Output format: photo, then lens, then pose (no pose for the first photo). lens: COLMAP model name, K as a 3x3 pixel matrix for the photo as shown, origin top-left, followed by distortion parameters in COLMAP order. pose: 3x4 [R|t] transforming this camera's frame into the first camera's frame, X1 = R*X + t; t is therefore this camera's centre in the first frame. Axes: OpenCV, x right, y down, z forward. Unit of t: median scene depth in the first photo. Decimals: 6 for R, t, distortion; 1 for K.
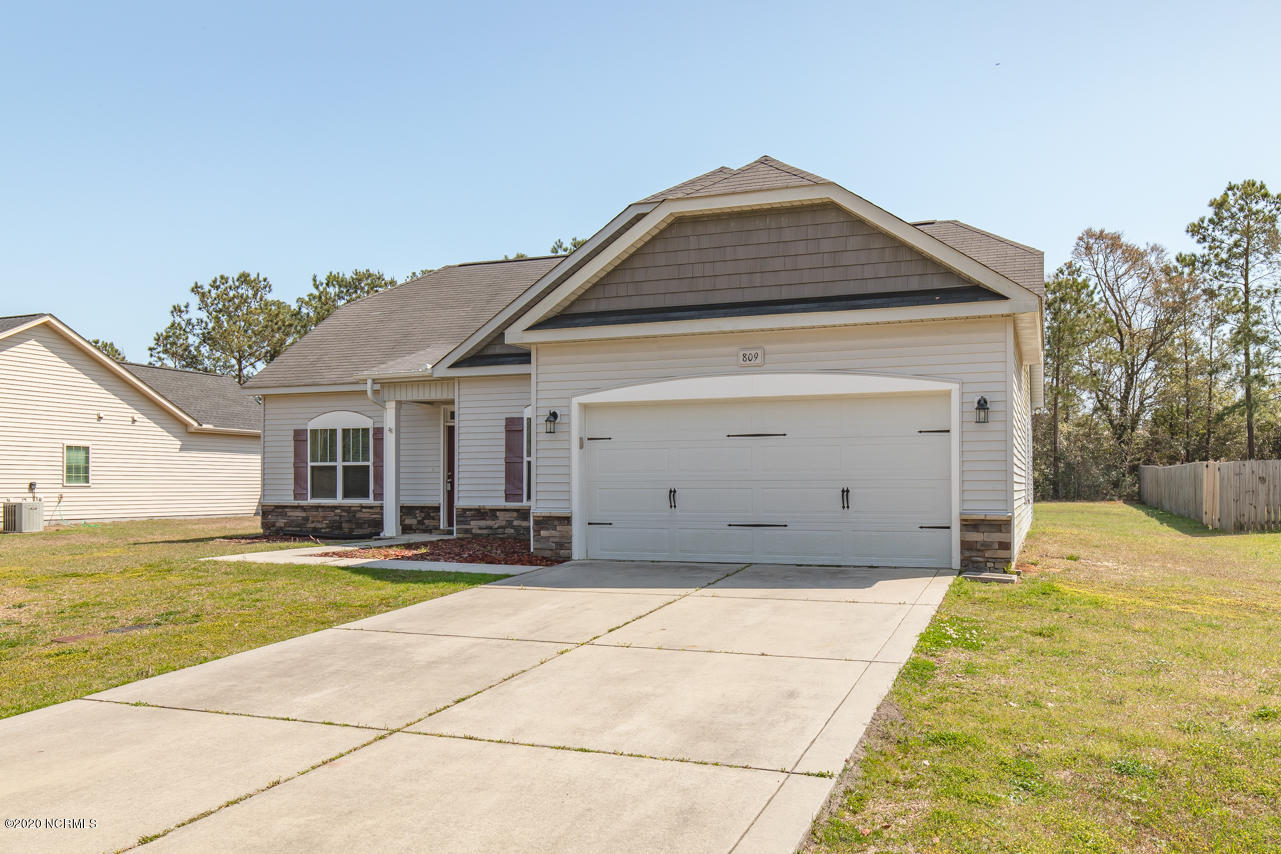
lens RADIAL K [[1036.5, 0, 619.0], [0, 1036.5, 468.0], [0, 0, 1]] dist [-0.006836, -0.000316]
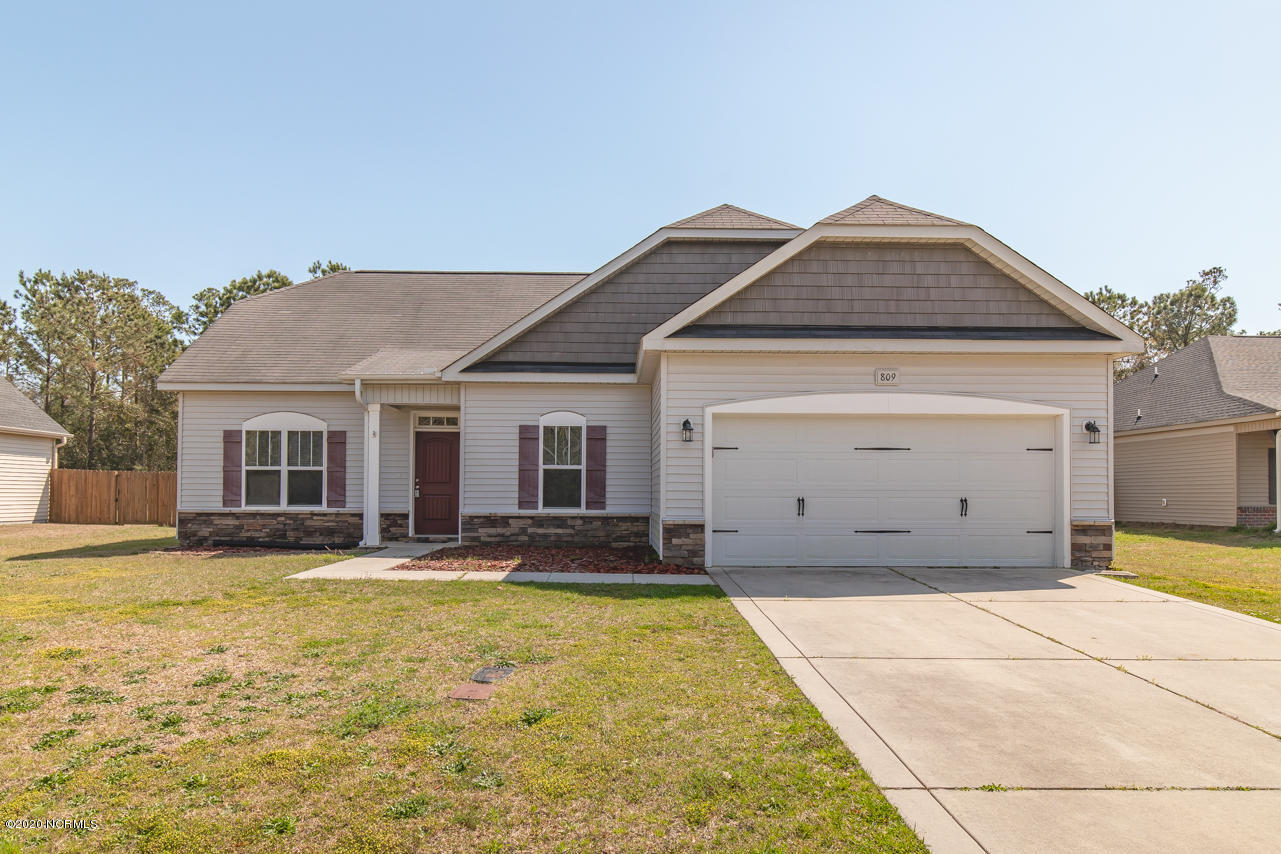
lens RADIAL K [[866.2, 0, 611.4], [0, 866.2, 476.4], [0, 0, 1]] dist [0.000205, -0.000225]
pose [[0.924619, 0.013962, 0.380637, -0.340172], [-0.012935, 0.999903, -0.005256, 0.004059], [-0.380673, -0.000064, 0.924710, 0.188287]]
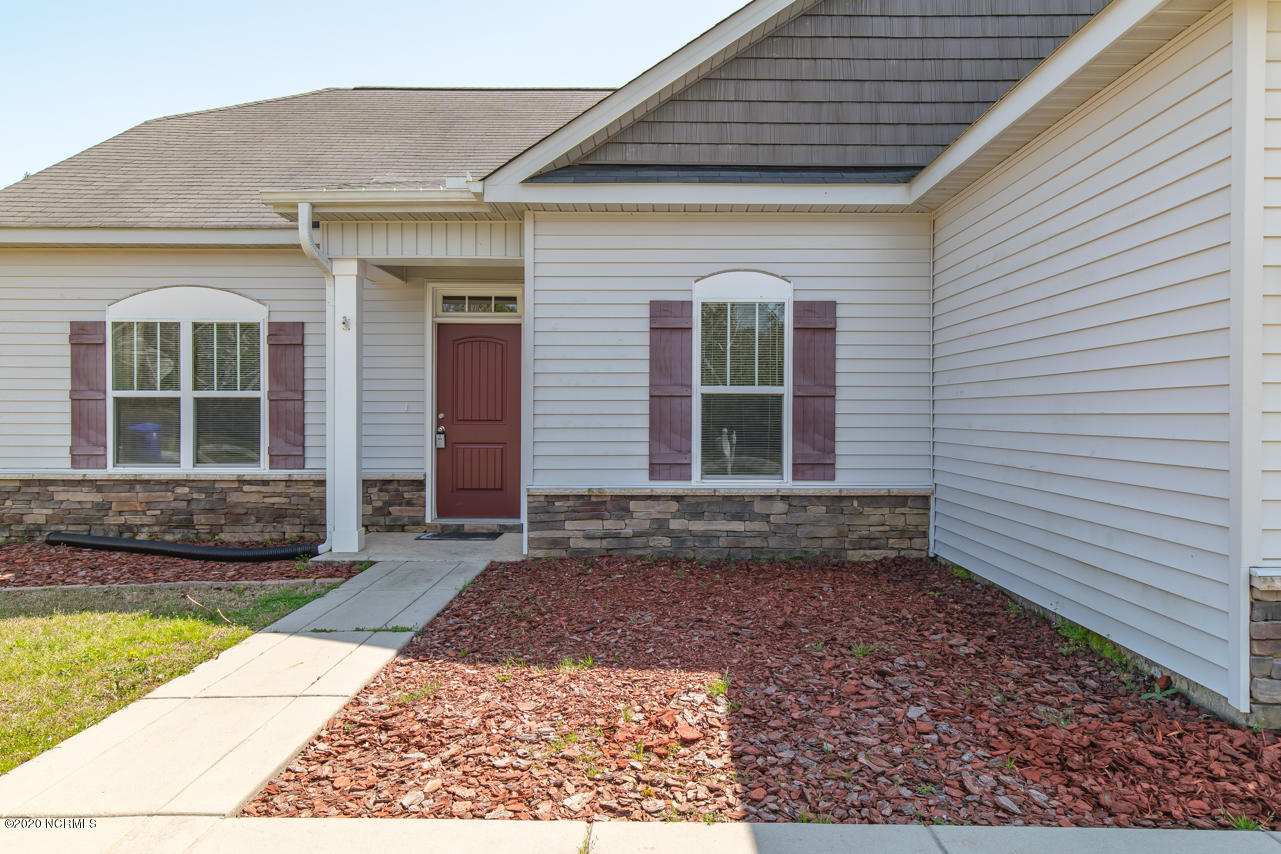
lens RADIAL K [[799.8, 0, 647.8], [0, 799.8, 416.3], [0, 0, 1]] dist [0.002540, -0.000782]
pose [[0.925749, 0.001782, 0.378134, -0.243685], [-0.009183, 0.999800, 0.017770, -0.002660], [-0.378026, -0.019923, 0.925580, 0.653877]]
